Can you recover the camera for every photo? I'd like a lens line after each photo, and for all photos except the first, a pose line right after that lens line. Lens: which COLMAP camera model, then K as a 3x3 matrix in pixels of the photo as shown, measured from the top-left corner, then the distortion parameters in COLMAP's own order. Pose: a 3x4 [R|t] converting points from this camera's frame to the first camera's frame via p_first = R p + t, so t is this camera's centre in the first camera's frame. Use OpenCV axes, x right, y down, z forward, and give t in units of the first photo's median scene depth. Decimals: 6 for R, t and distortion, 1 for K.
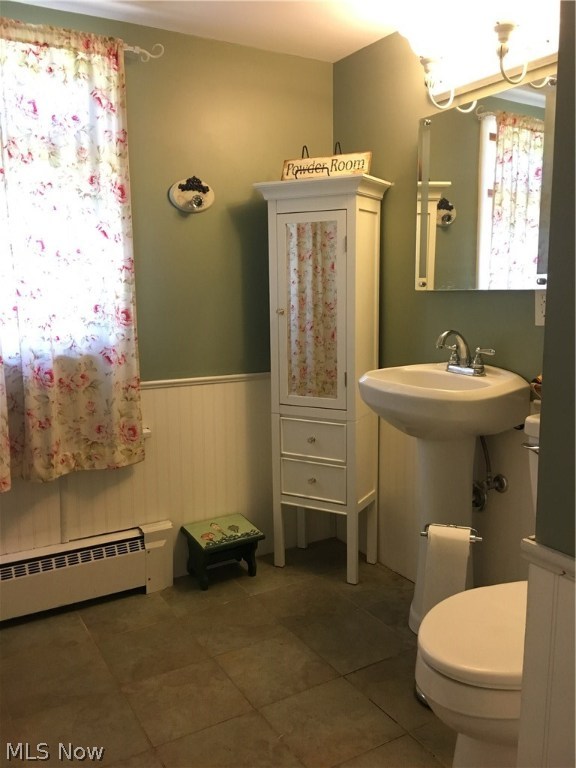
lens RADIAL K [[655.9, 0, 290.9], [0, 655.9, 380.8], [0, 0, 1]] dist [0.087288, -0.119793]
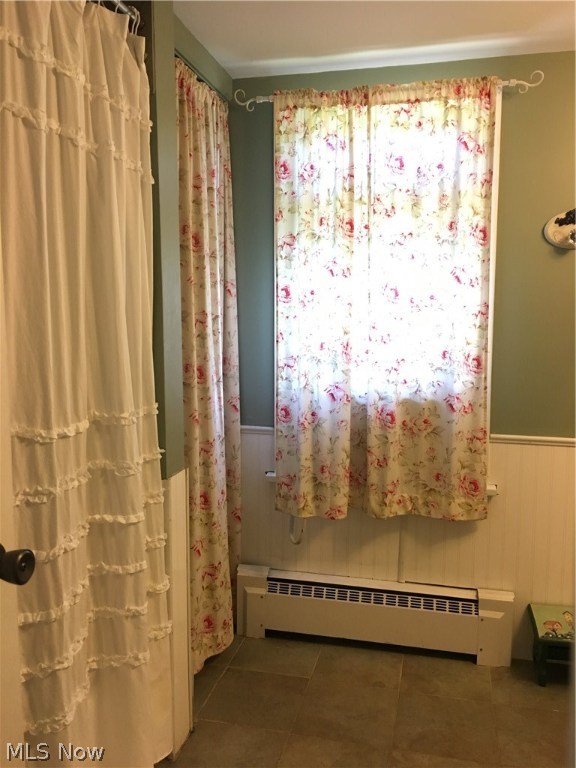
lens RADIAL K [[655.9, 0, 290.9], [0, 655.9, 380.8], [0, 0, 1]] dist [0.087288, -0.119793]
pose [[0.719795, 0.080206, -0.689538, 0.216066], [-0.107721, 0.994176, 0.003193, -0.048163], [0.685778, 0.071979, 0.724242, 0.133606]]
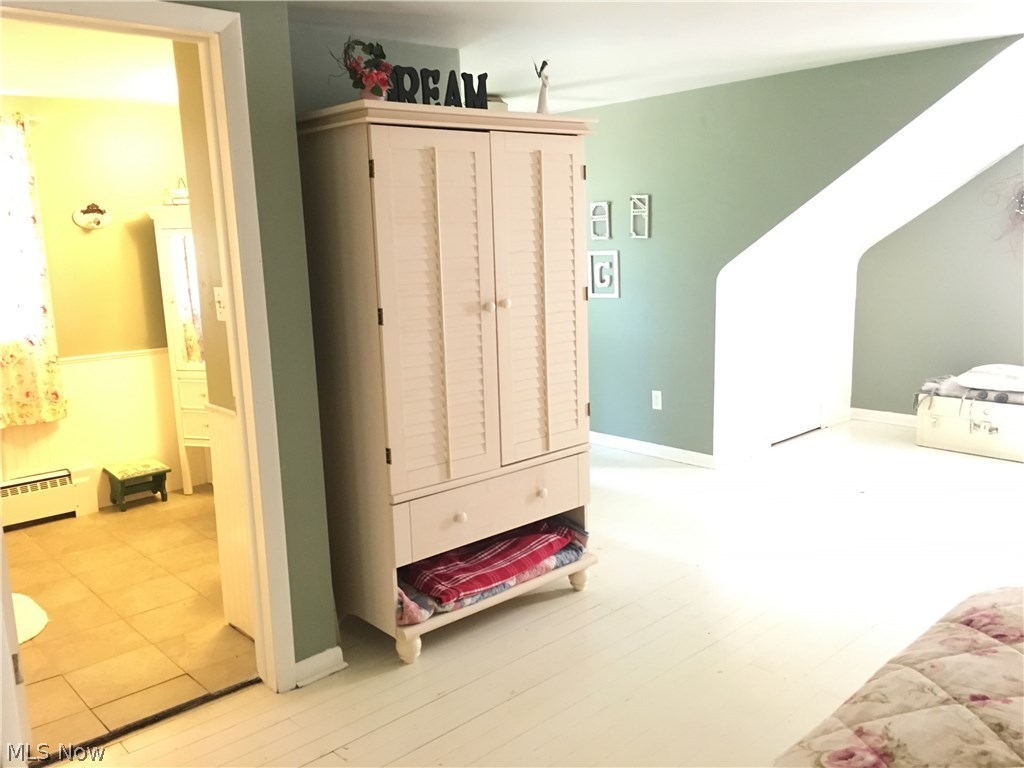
lens RADIAL K [[874.5, 0, 512.5], [0, 874.5, 380.9], [0, 0, 1]] dist [0.087288, -0.119793]
pose [[0.978476, -0.058866, 0.197785, 0.325608], [0.054740, 0.998155, 0.026269, 0.052380], [-0.198966, -0.014877, 0.979893, -0.986420]]
